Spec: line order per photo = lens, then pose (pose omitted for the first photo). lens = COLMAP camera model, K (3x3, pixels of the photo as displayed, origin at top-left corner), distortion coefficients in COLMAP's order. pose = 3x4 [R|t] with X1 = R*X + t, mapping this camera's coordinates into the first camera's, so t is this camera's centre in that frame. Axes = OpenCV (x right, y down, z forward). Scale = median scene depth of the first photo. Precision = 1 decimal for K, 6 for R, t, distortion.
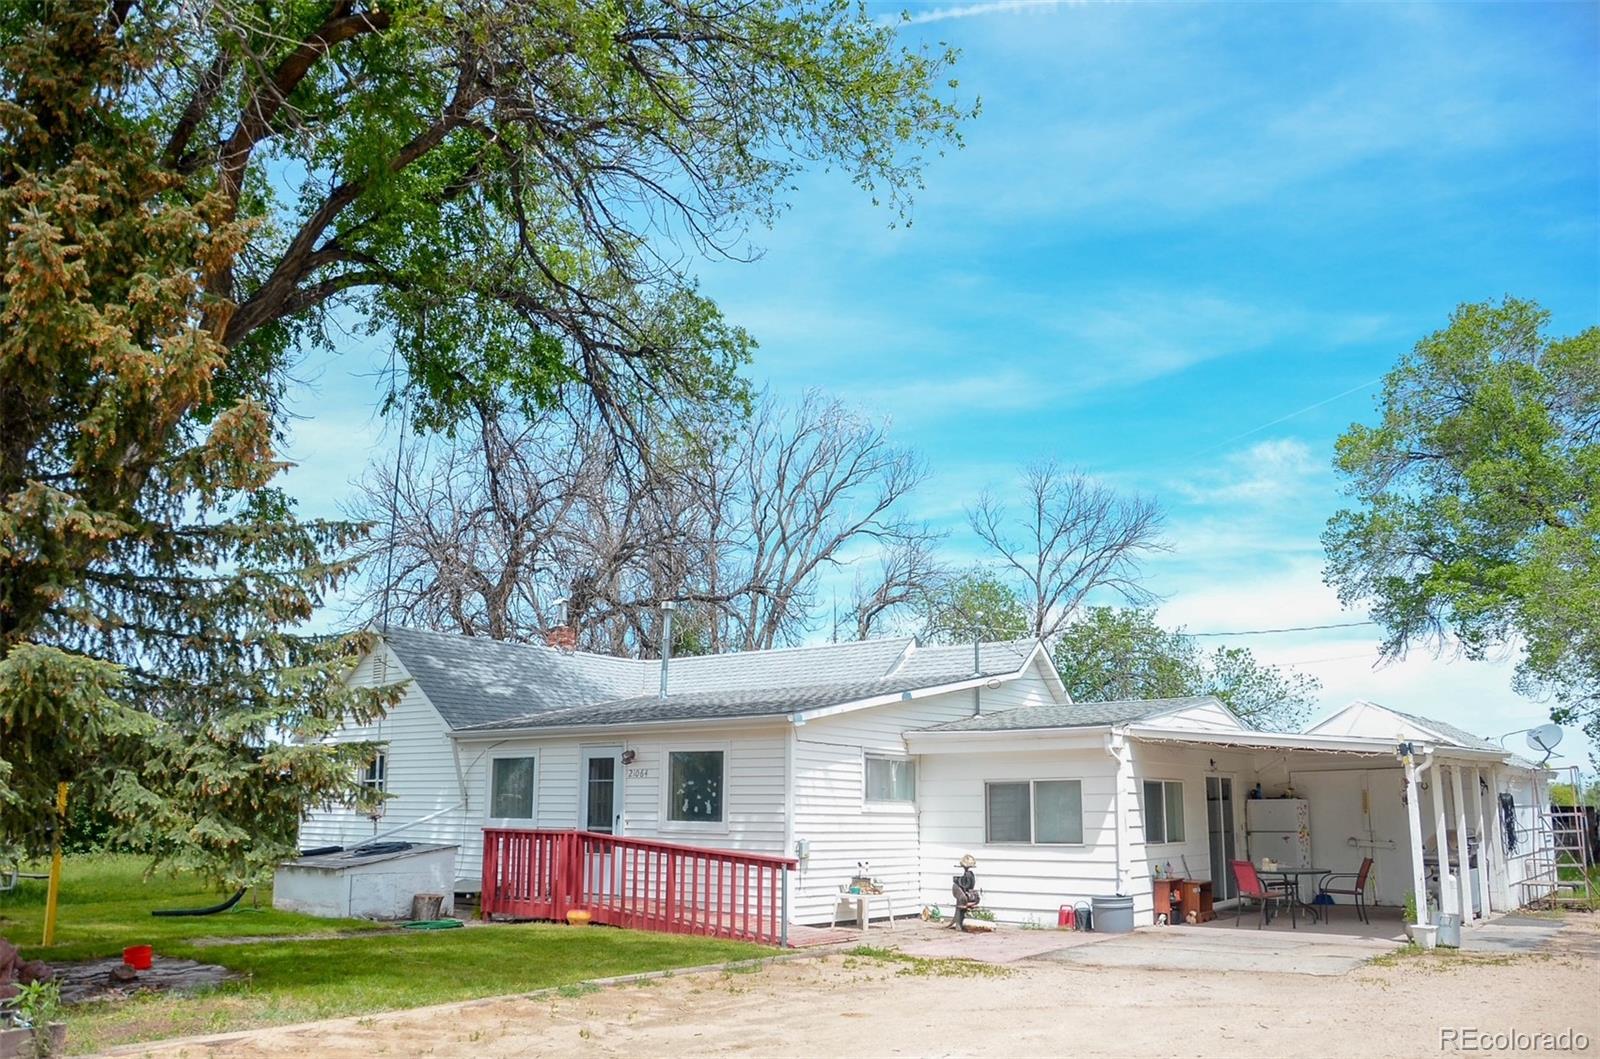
lens RADIAL K [[1271.2, 0, 798.8], [0, 1271.2, 527.2], [0, 0, 1]] dist [-0.132276, 0.100771]
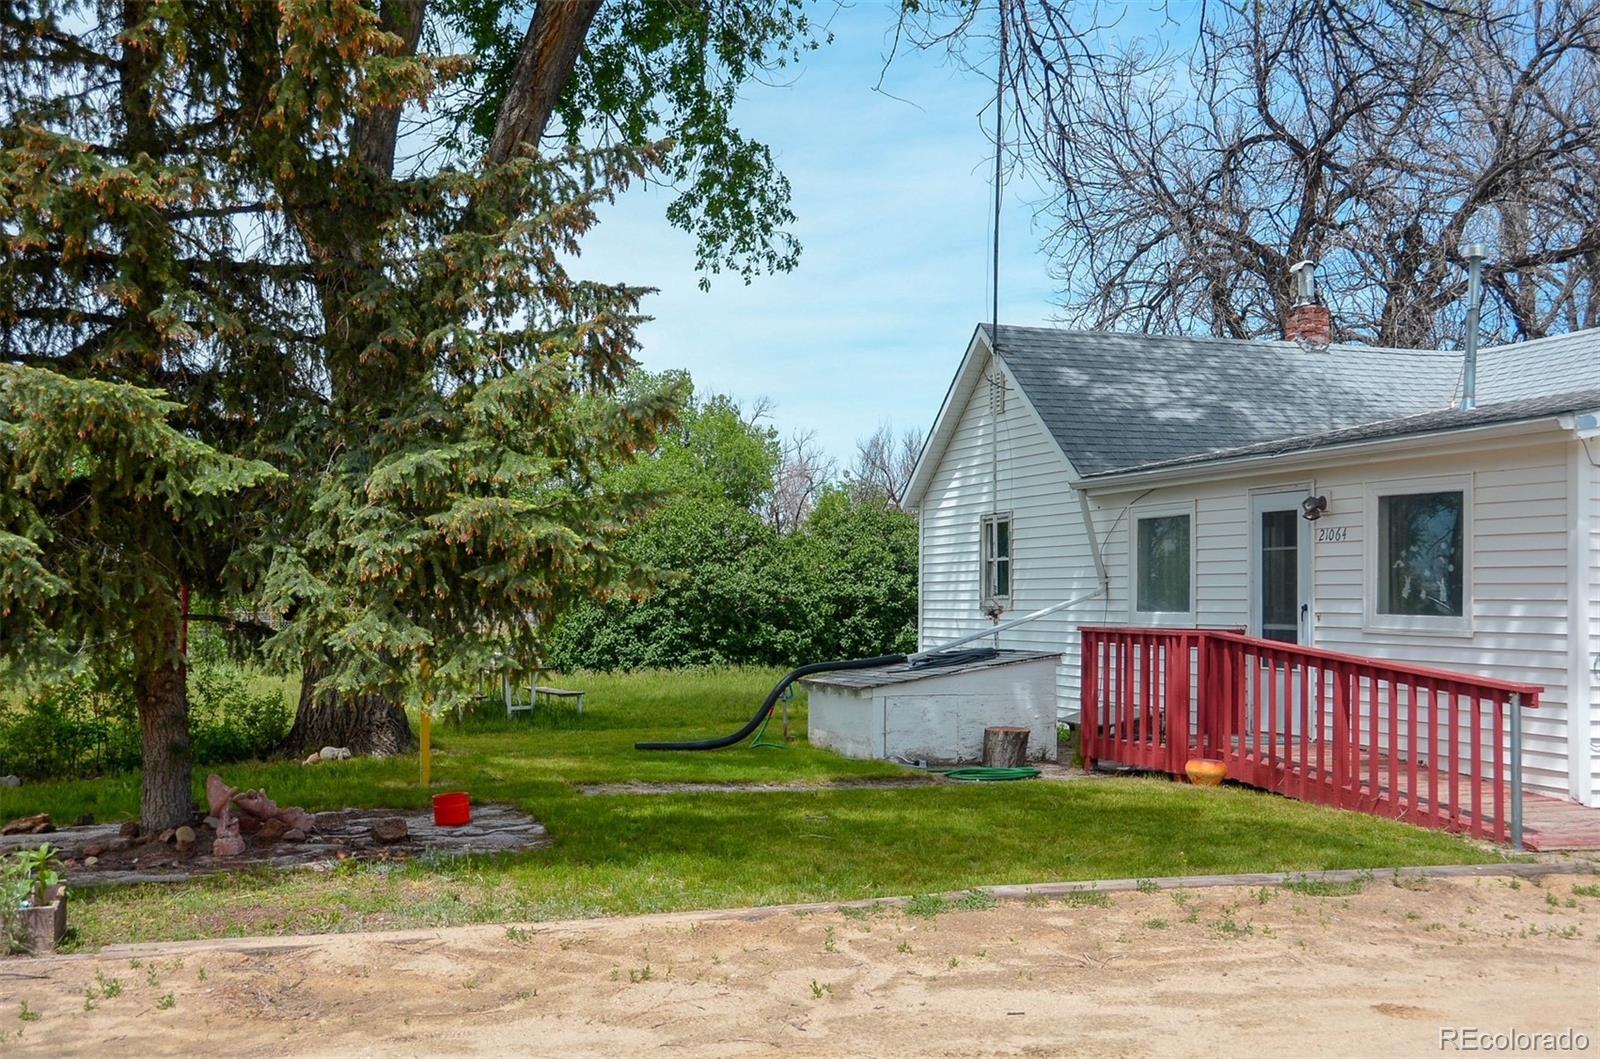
lens RADIAL K [[1800.8, 0, 799.1], [0, 1800.8, 536.0], [0, 0, 1]] dist [0.012114, 0.000000]
pose [[0.832421, -0.019650, -0.553795, 0.132611], [0.120581, 0.981847, 0.146410, 0.043525], [0.540866, -0.188652, 0.819680, 0.181275]]
